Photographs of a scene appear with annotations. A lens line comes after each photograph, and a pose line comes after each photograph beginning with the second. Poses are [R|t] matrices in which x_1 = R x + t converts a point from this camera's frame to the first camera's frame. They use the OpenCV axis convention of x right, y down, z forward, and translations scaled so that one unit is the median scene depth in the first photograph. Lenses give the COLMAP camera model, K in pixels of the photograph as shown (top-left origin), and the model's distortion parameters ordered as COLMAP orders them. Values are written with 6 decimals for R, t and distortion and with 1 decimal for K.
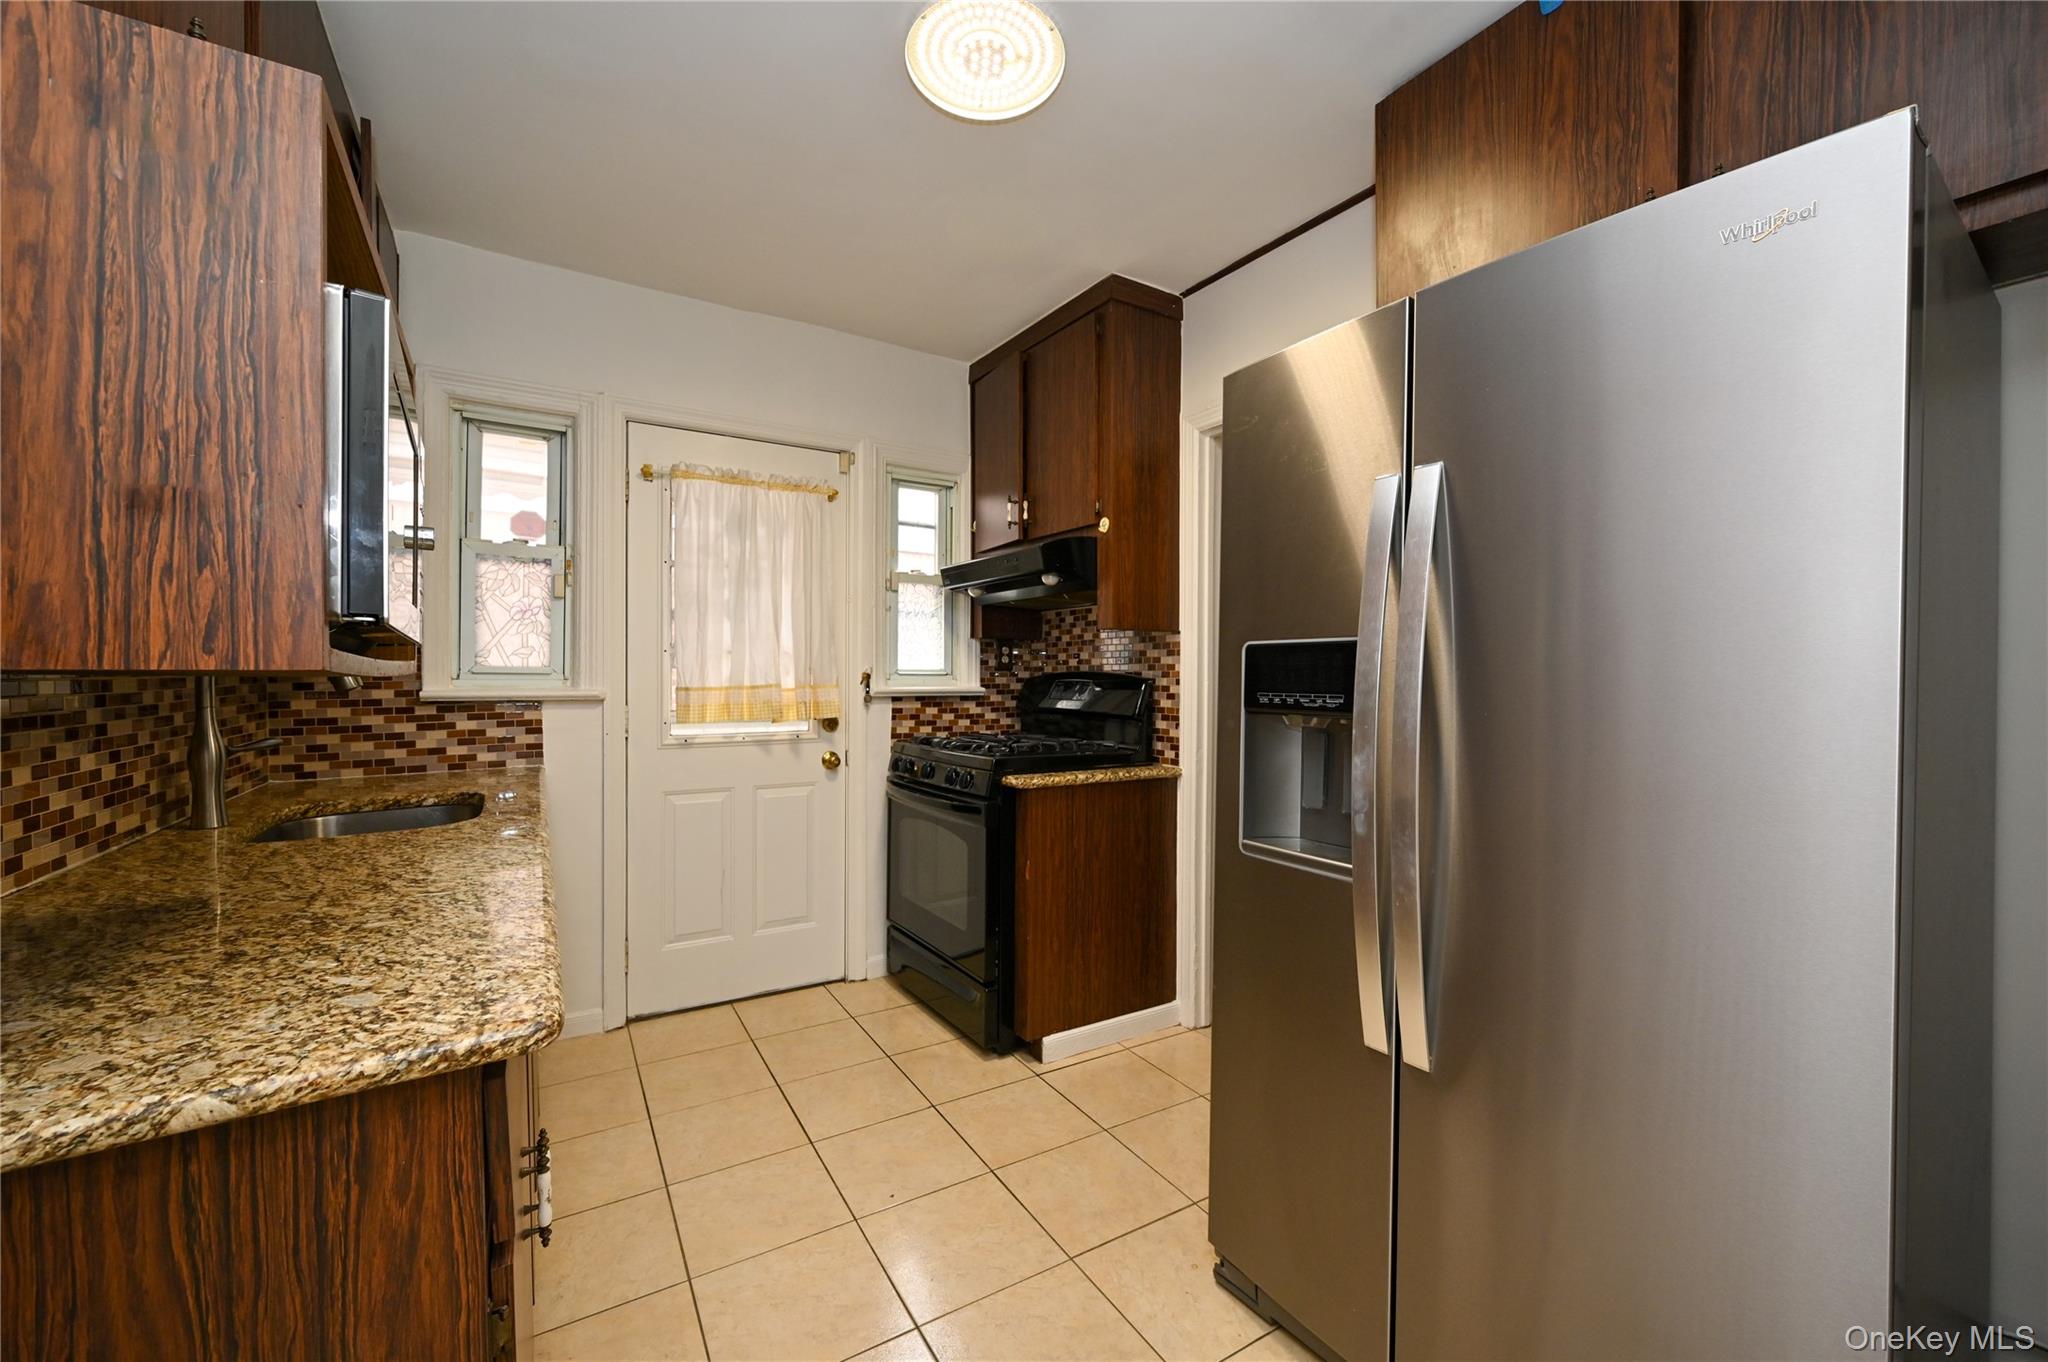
lens RADIAL K [[801.9, 0, 1025.6], [0, 801.9, 681.7], [0, 0, 1]] dist [-0.001368, -0.000144]
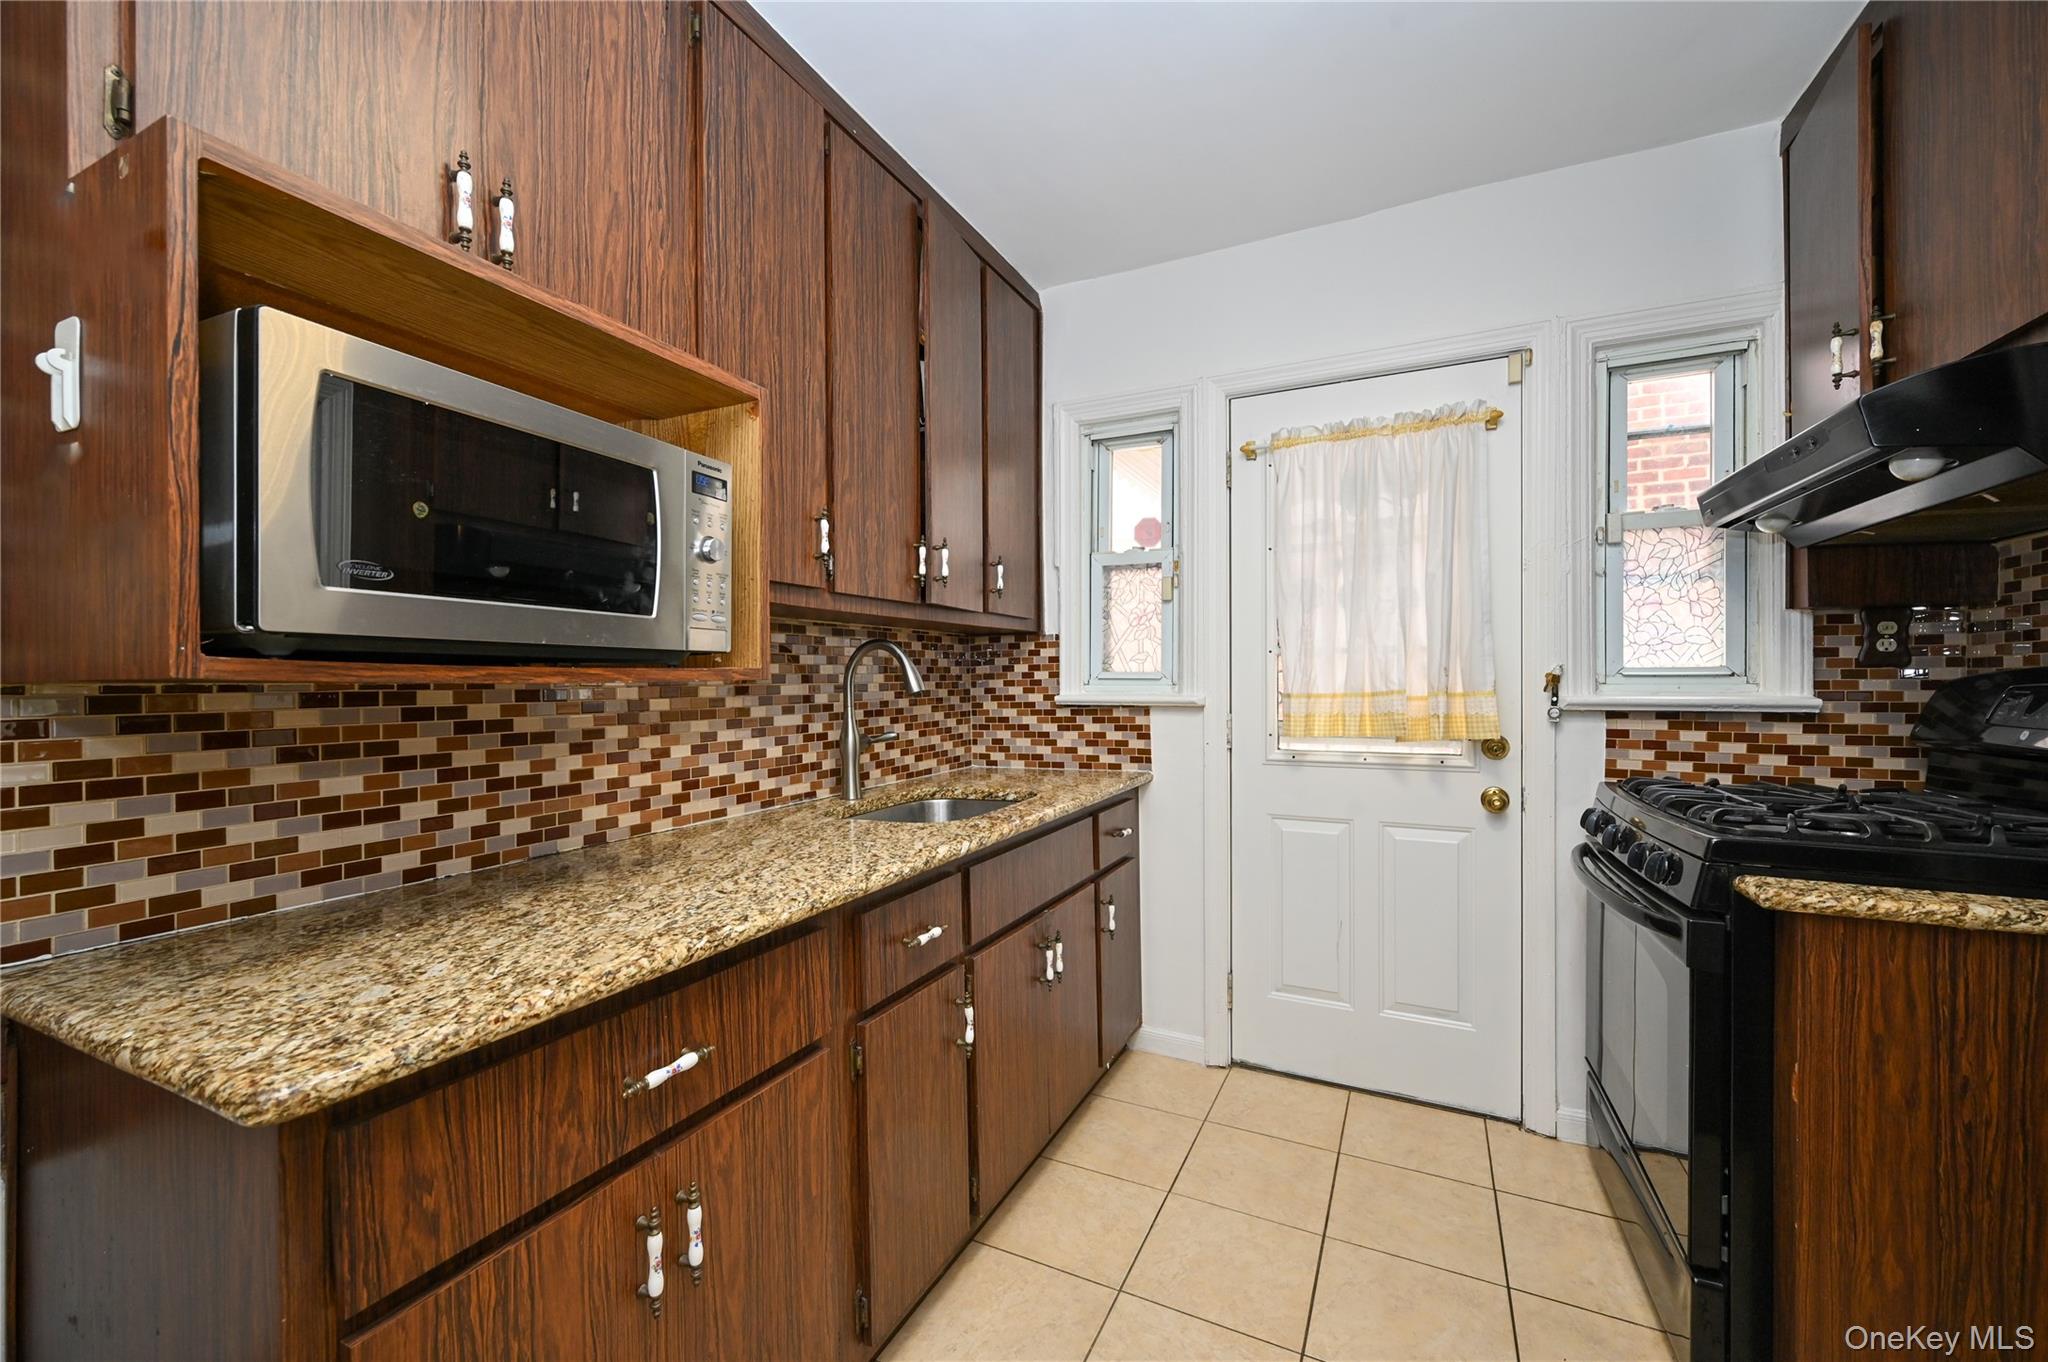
lens RADIAL K [[801.9, 0, 1028.1], [0, 801.9, 682.0], [0, 0, 1]] dist [-0.001368, -0.000144]
pose [[0.541521, -0.004158, -0.840677, 0.145061], [-0.000507, 0.999986, -0.005273, -0.000814], [0.840687, 0.003281, 0.541511, 0.328607]]
